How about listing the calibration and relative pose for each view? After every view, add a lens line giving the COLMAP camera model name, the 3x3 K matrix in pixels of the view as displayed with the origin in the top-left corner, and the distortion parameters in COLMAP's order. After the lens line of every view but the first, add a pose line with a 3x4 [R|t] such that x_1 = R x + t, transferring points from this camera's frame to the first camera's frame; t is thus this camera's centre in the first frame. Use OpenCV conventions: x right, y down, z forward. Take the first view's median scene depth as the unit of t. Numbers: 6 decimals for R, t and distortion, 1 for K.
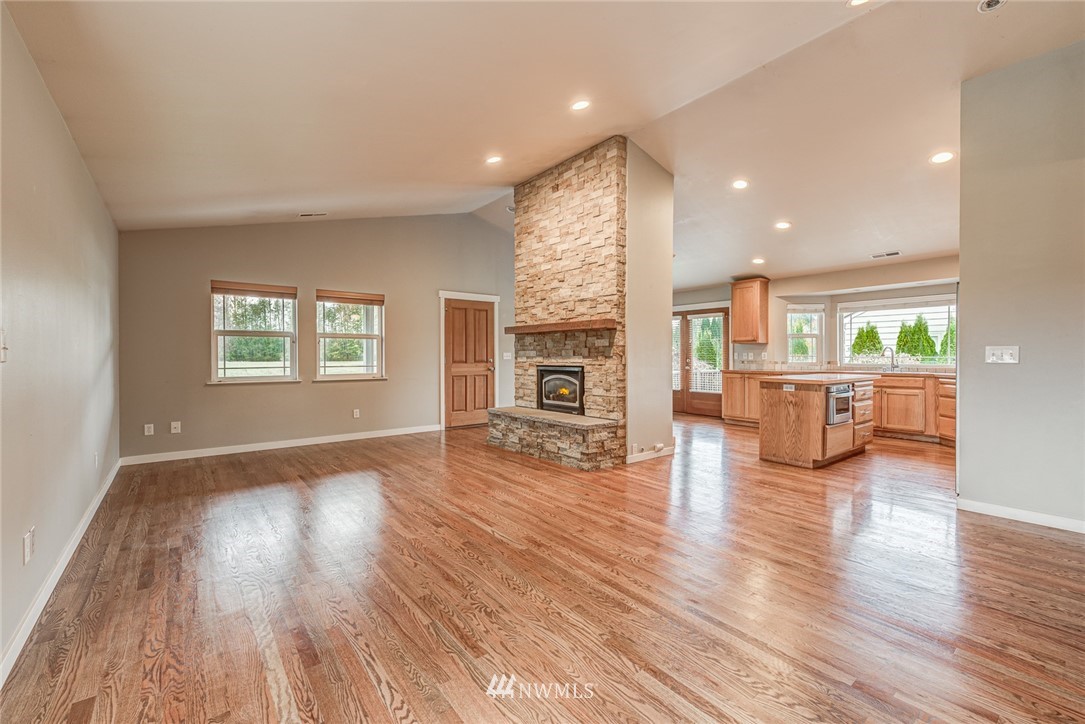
lens RADIAL K [[447.0, 0, 551.6], [0, 447.0, 357.5], [0, 0, 1]] dist [0.018042, -0.004321]
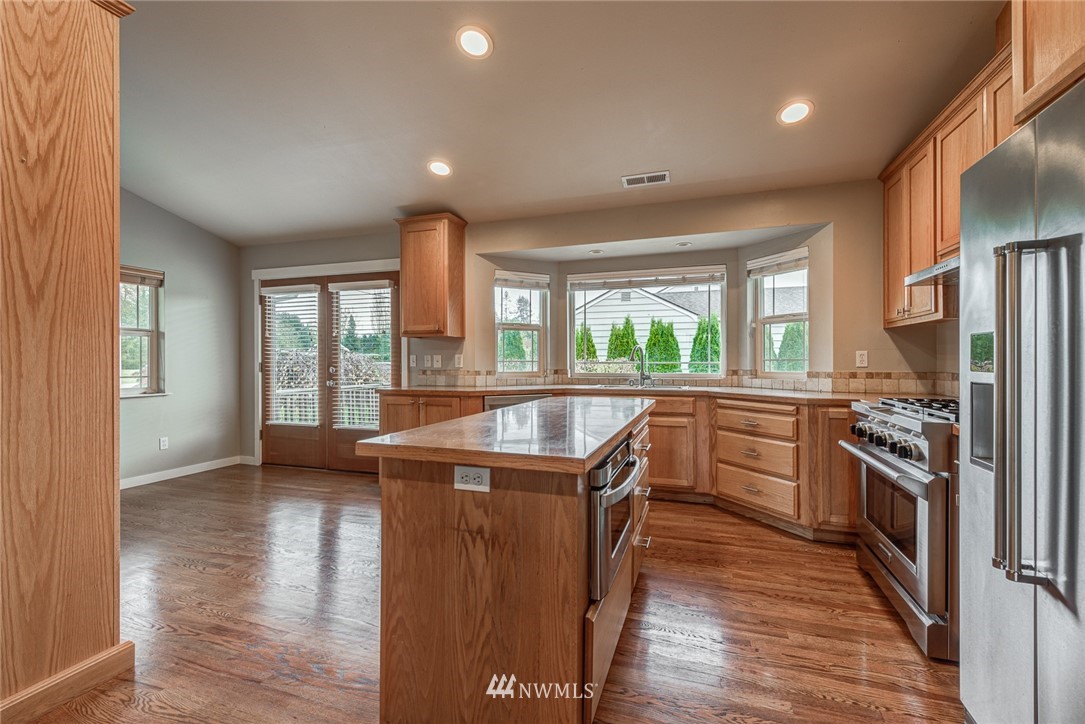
lens RADIAL K [[464.0, 0, 543.0], [0, 464.0, 361.8], [0, 0, 1]] dist [0.009557, -0.002896]
pose [[0.847026, -0.000250, 0.531552, 0.363324], [0.001572, 0.999997, -0.002035, -0.001828], [-0.531549, 0.002560, 0.847023, 0.646818]]
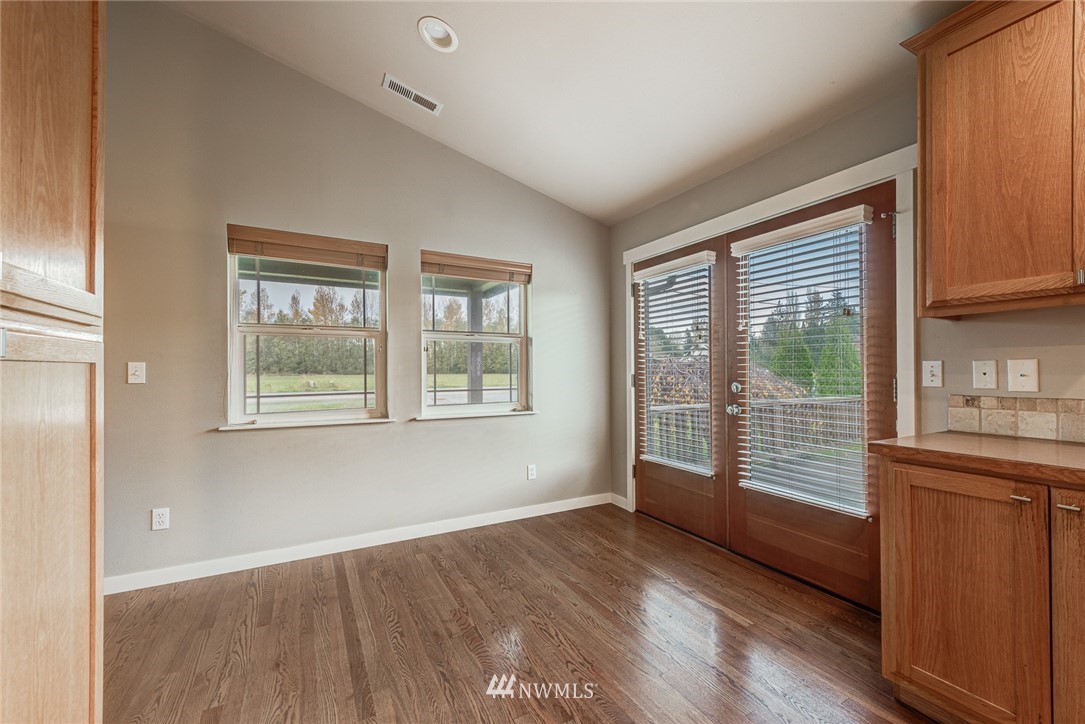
lens RADIAL K [[447.0, 0, 542.7], [0, 447.0, 365.2], [0, 0, 1]] dist [0.018042, -0.004321]
pose [[0.981347, -0.001735, -0.192236, 0.375756], [-0.000993, 0.999900, -0.014091, -0.007149], [0.192241, 0.014019, 0.981248, 1.072539]]
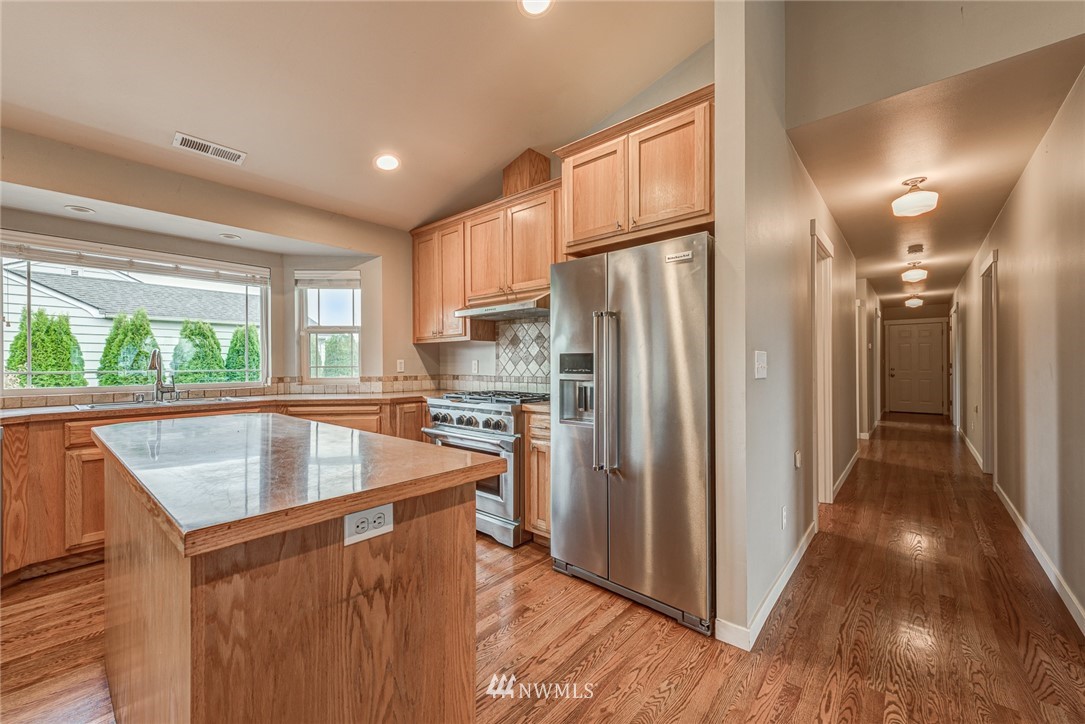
lens RADIAL K [[428.7, 0, 544.4], [0, 428.7, 363.7], [0, 0, 1]] dist [0.009912, -0.004589]
pose [[-0.178565, 0.003524, 0.983922, 0.272497], [0.009222, 0.999956, -0.001907, -0.006216], [-0.983885, 0.008733, -0.178589, 0.832718]]
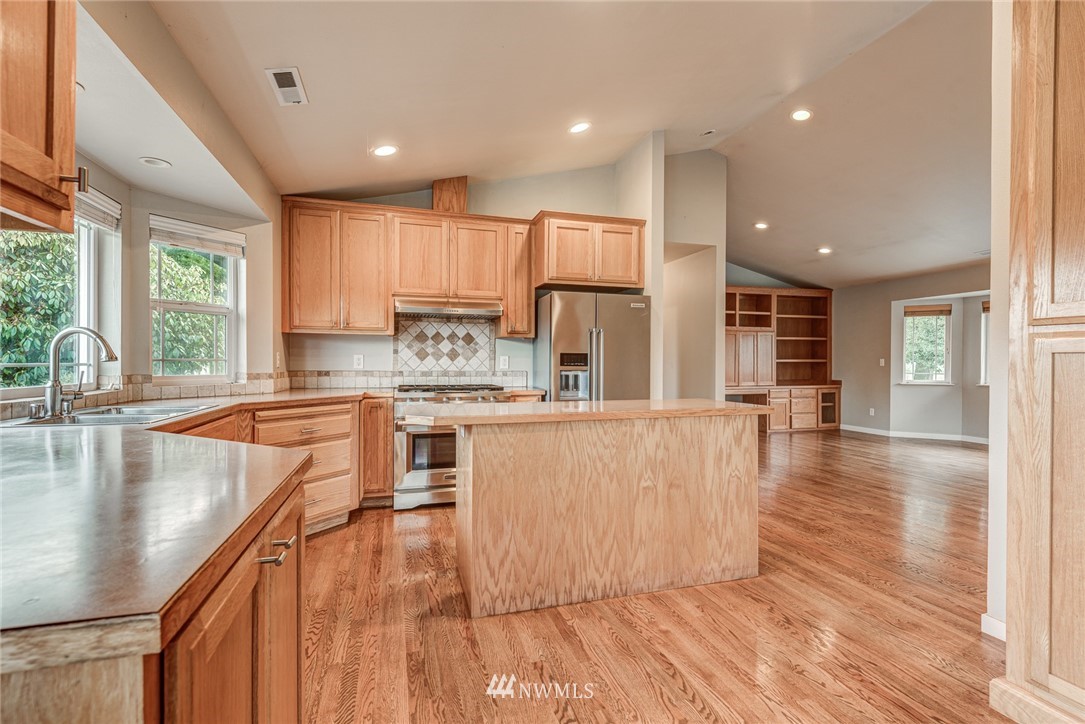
lens RADIAL K [[511.0, 0, 545.7], [0, 511.0, 363.8], [0, 0, 1]] dist [0.025031, -0.005859]
pose [[-0.926974, -0.002838, 0.375114, 0.429573], [-0.000546, 0.999981, 0.006216, -0.005308], [-0.375124, 0.005557, -0.926958, 1.475133]]
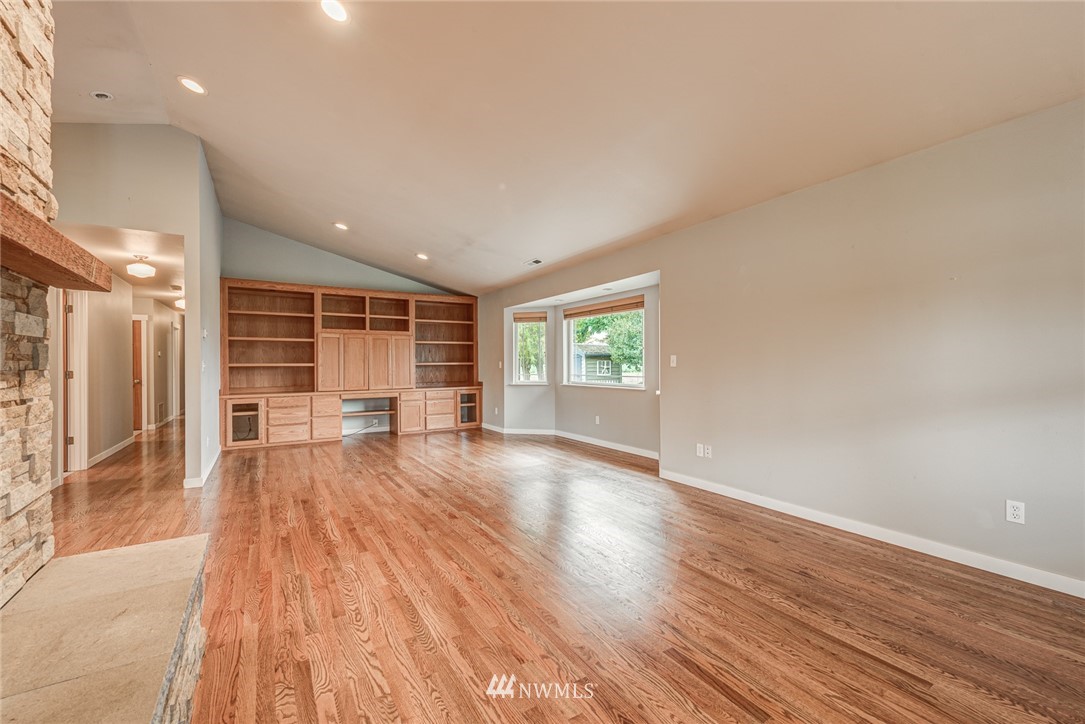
lens RADIAL K [[447.0, 0, 552.0], [0, 447.0, 364.9], [0, 0, 1]] dist [0.018042, -0.004321]
pose [[-0.992514, 0.007461, 0.121902, -0.236346], [0.007999, 0.999960, 0.003923, -0.004845], [-0.121868, 0.004869, -0.992534, 1.102524]]
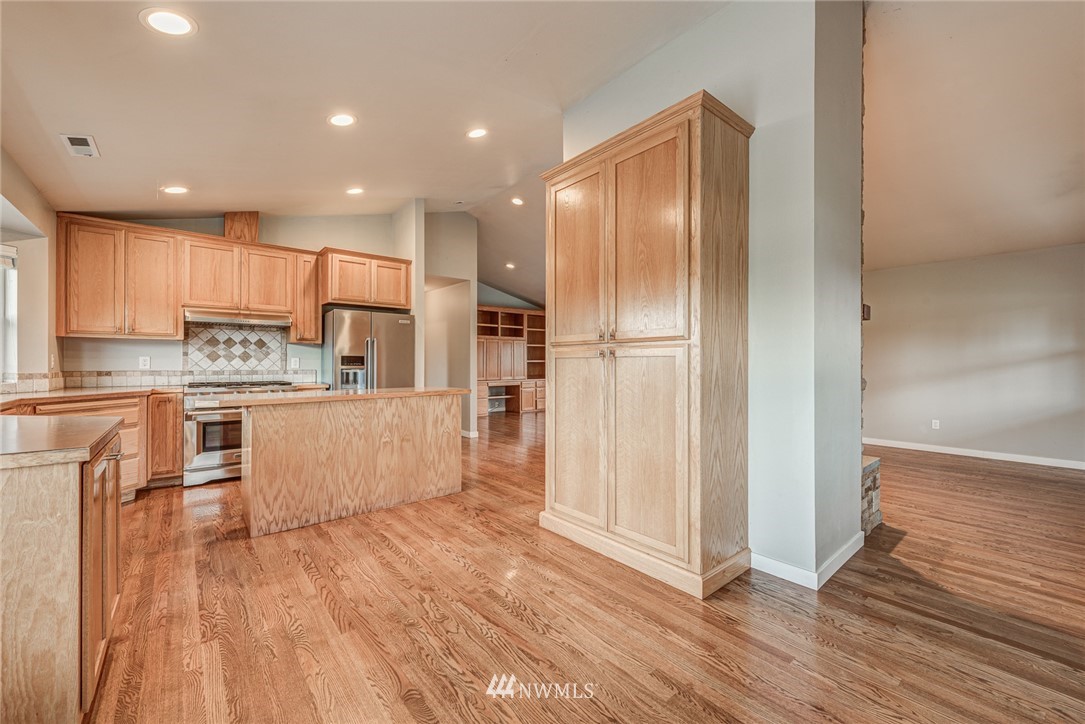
lens RADIAL K [[447.0, 0, 551.8], [0, 447.0, 360.2], [0, 0, 1]] dist [0.018042, -0.004321]
pose [[-0.999905, 0.000907, -0.013748, 0.286230], [0.000941, 0.999997, -0.002425, -0.005403], [0.013745, -0.002438, -0.999903, 1.659444]]
